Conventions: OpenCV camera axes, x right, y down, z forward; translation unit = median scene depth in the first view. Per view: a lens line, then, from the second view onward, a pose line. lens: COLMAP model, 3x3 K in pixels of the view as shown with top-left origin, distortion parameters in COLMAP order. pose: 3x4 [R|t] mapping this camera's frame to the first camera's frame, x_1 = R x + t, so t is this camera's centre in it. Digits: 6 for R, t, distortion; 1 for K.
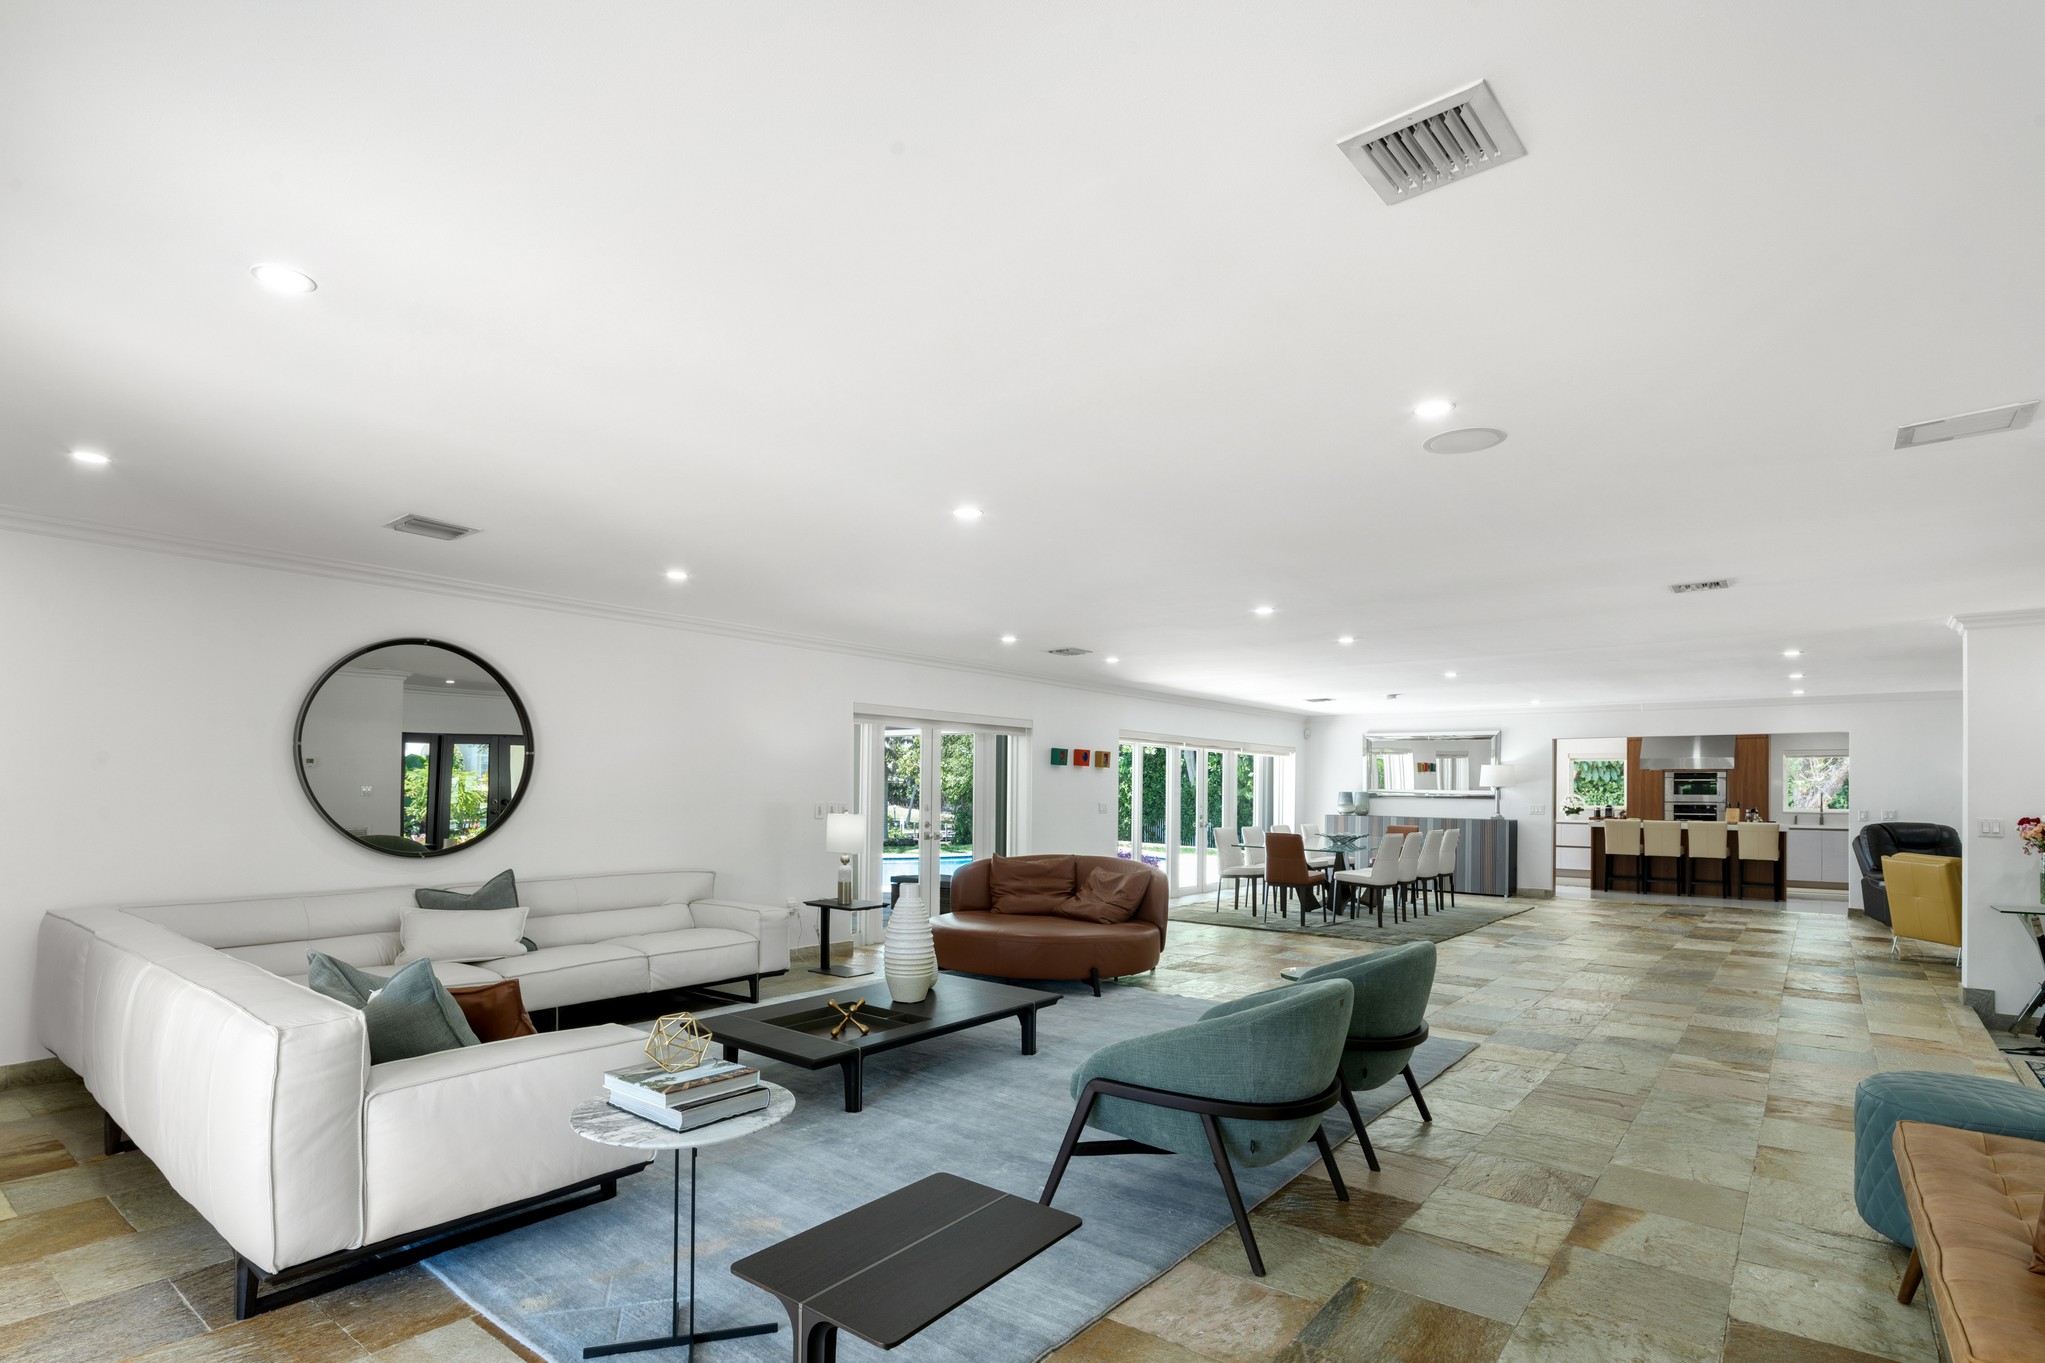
lens RADIAL K [[1001.7, 0, 1001.0], [0, 1001.7, 780.5], [0, 0, 1]] dist [-0.000233, -0.000259]
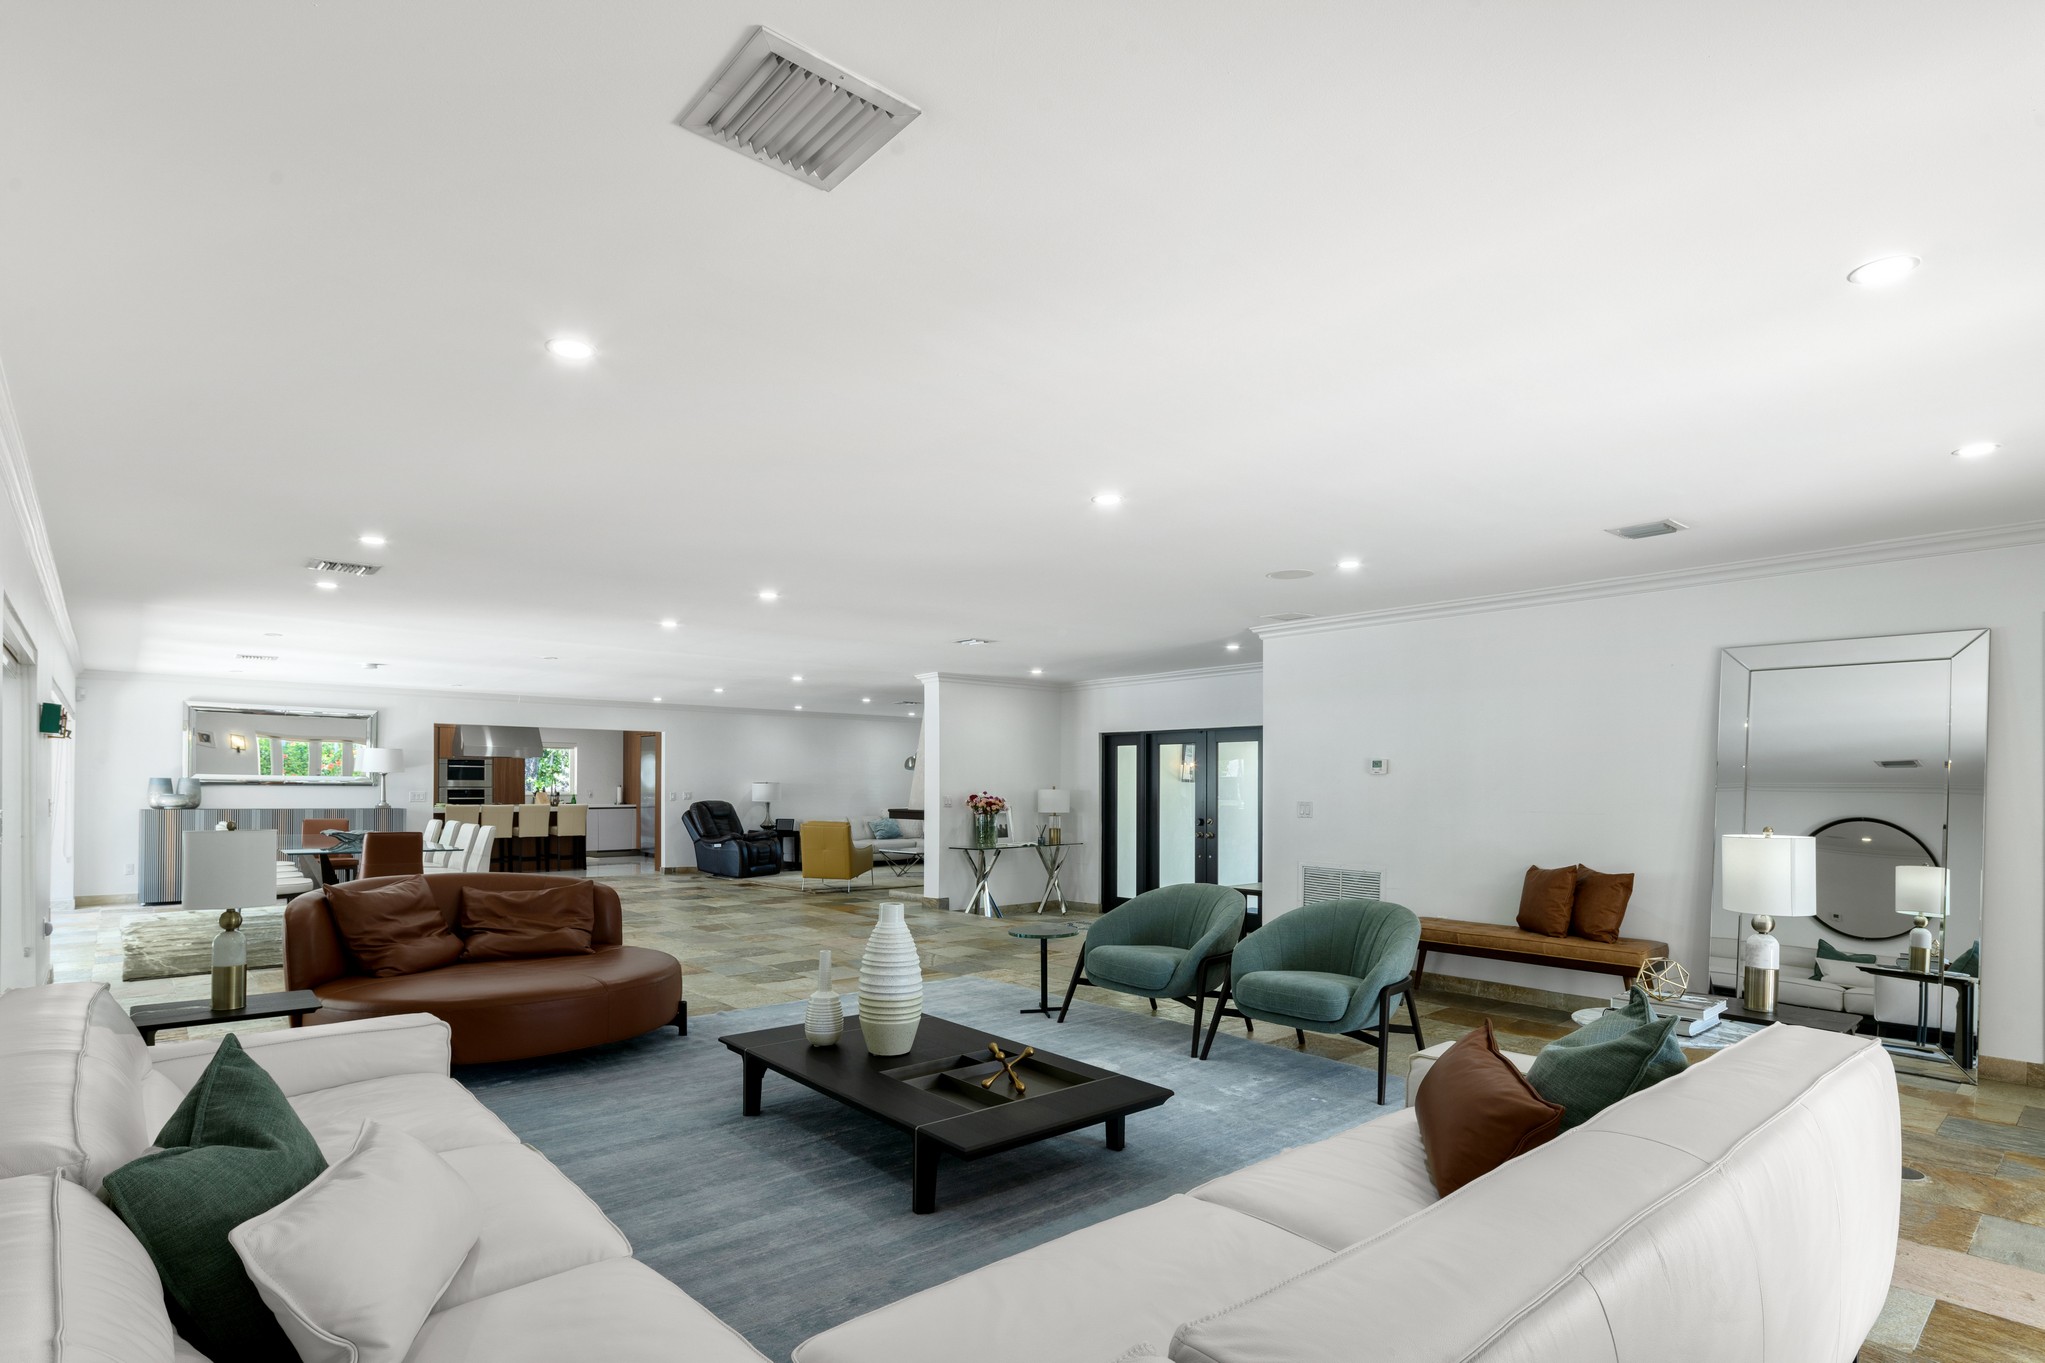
lens RADIAL K [[1001.7, 0, 1004.0], [0, 1001.7, 693.0], [0, 0, 1]] dist [-0.000233, -0.000259]
pose [[0.171214, 0.081669, 0.981843, -0.293388], [-0.013845, 0.996660, -0.080487, 0.000158], [-0.985137, 0.000187, 0.171772, 0.276655]]
